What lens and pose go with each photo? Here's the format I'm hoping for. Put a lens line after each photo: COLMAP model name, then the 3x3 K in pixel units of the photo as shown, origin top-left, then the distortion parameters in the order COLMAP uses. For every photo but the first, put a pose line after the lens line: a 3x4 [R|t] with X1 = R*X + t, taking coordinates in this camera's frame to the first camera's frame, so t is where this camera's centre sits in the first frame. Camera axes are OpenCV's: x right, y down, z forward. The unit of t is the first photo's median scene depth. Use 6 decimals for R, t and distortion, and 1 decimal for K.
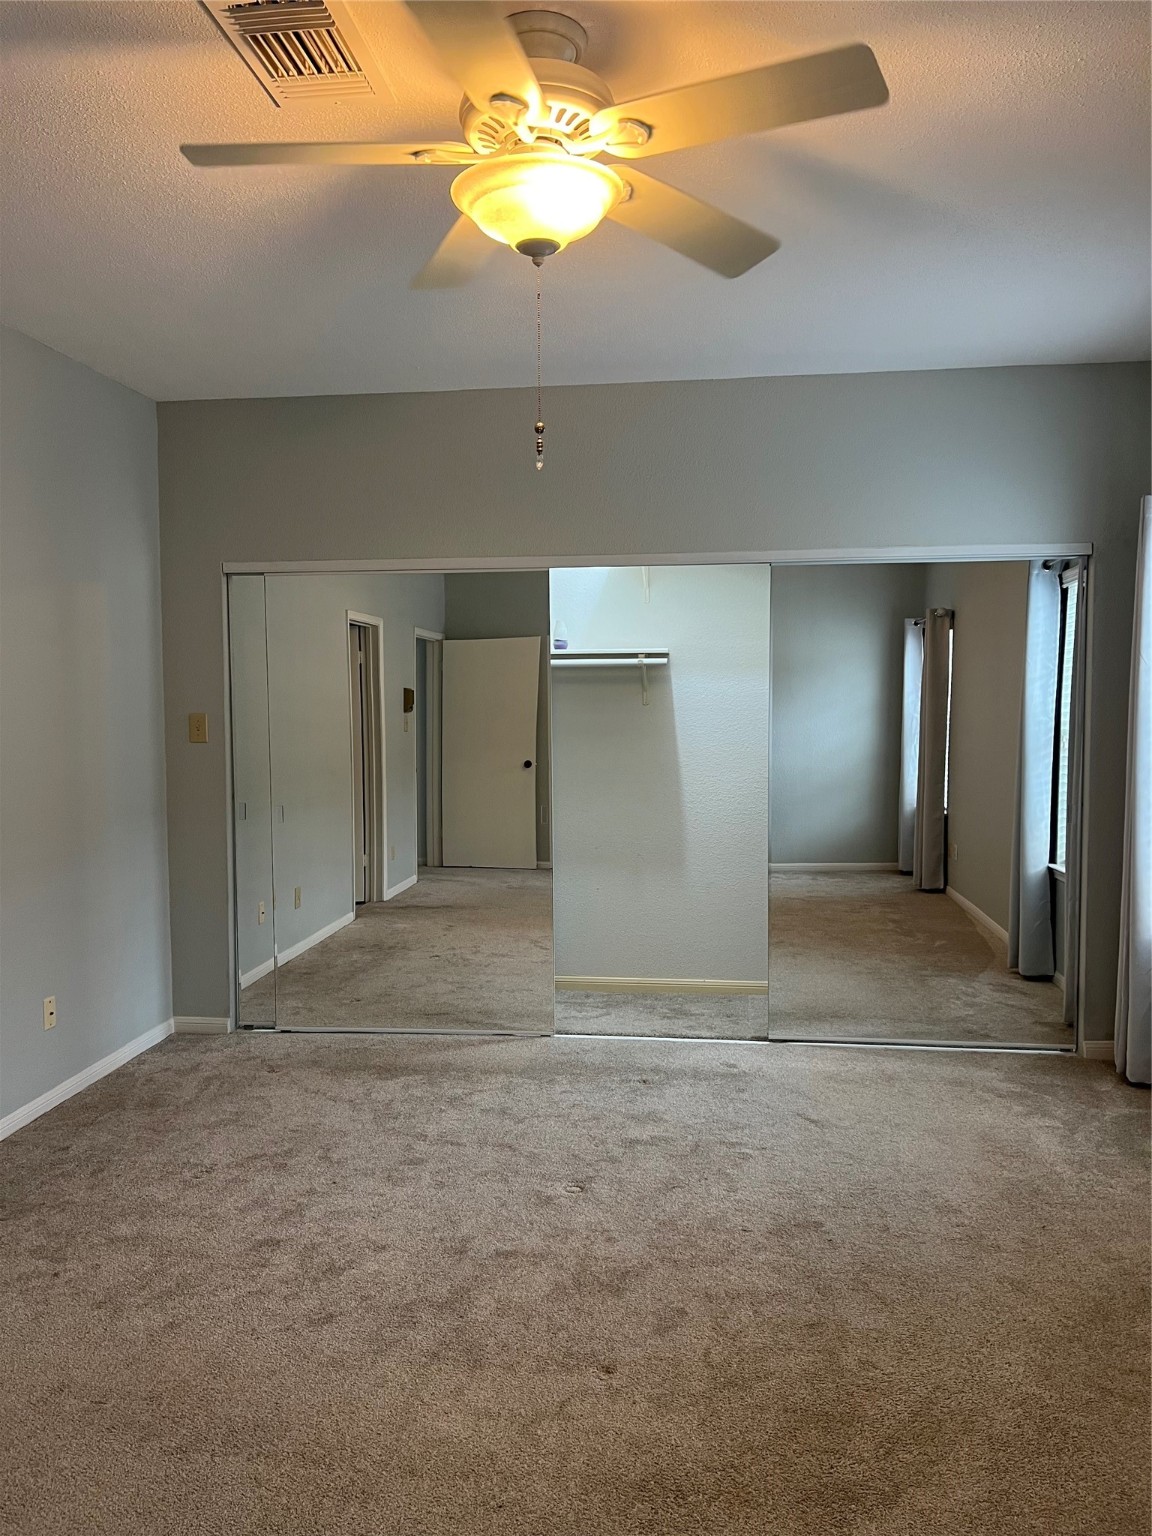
lens RADIAL K [[1152.5, 0, 578.1], [0, 1152.5, 768.0], [0, 0, 1]] dist [0.057594, -0.076018]
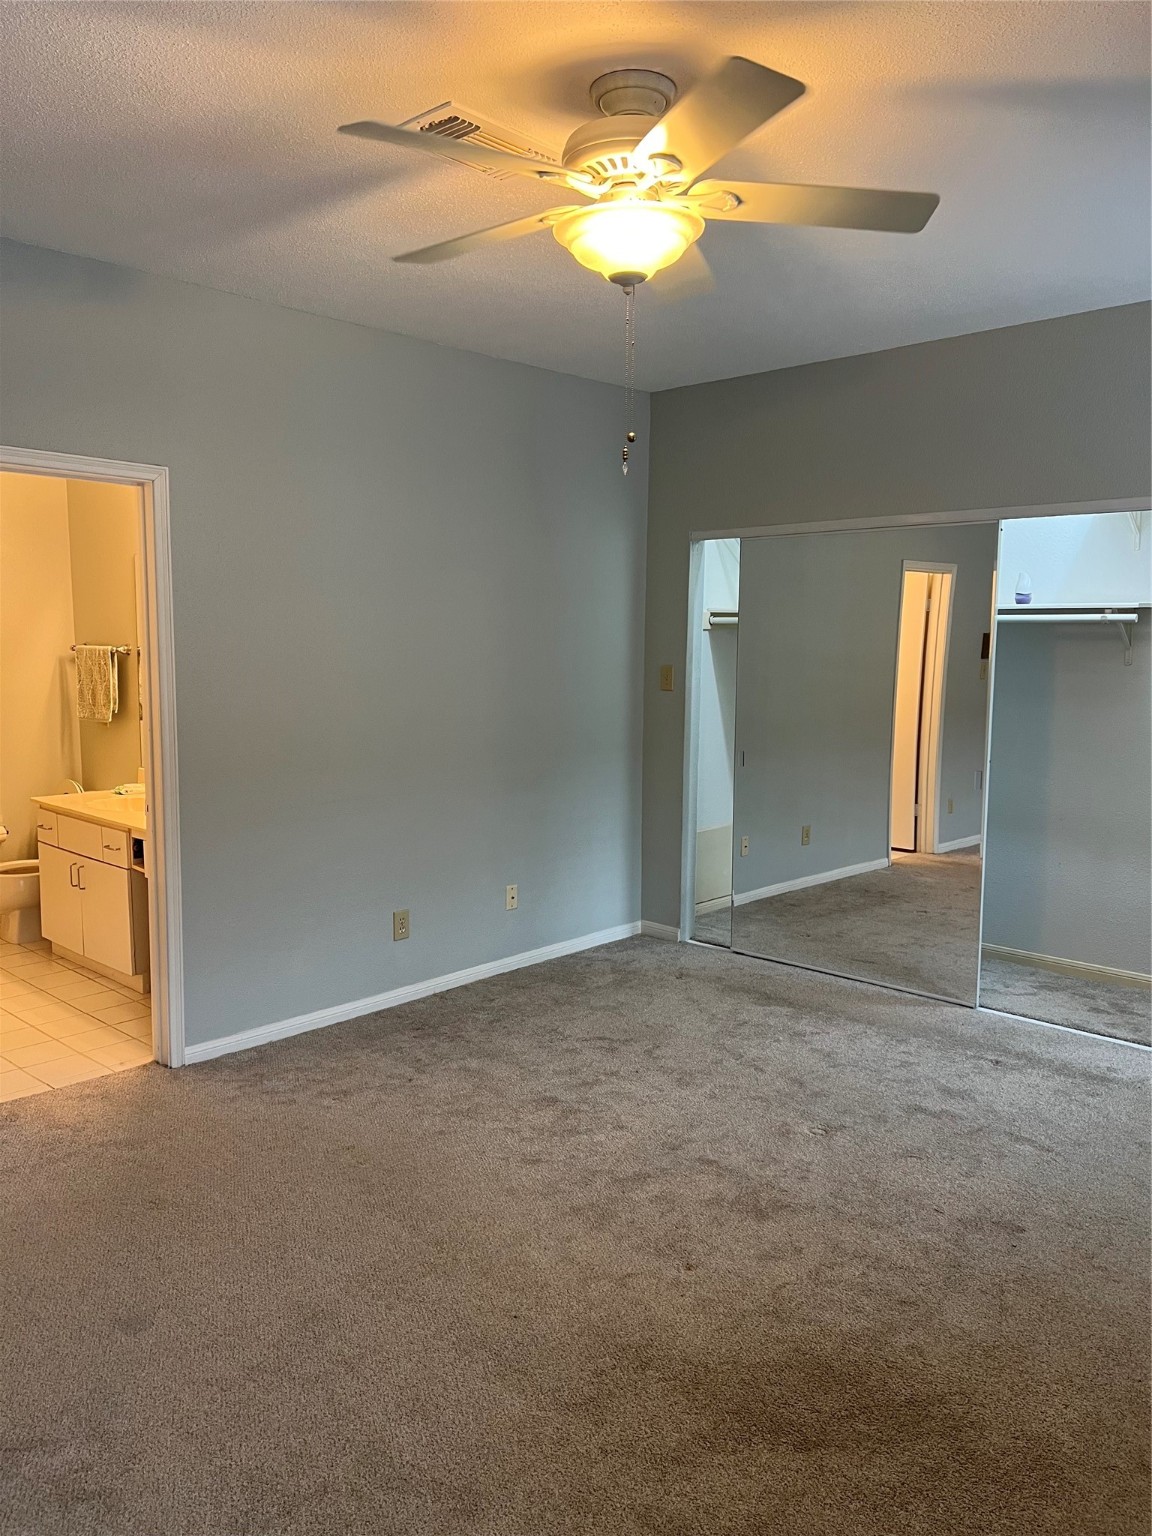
lens RADIAL K [[1152.5, 0, 564.3], [0, 1152.5, 762.8], [0, 0, 1]] dist [0.057594, -0.076018]
pose [[0.803470, 0.079685, -0.589988, 0.338191], [-0.049231, 0.996501, 0.067544, -0.025922], [0.593306, -0.025224, 0.804582, 0.017787]]
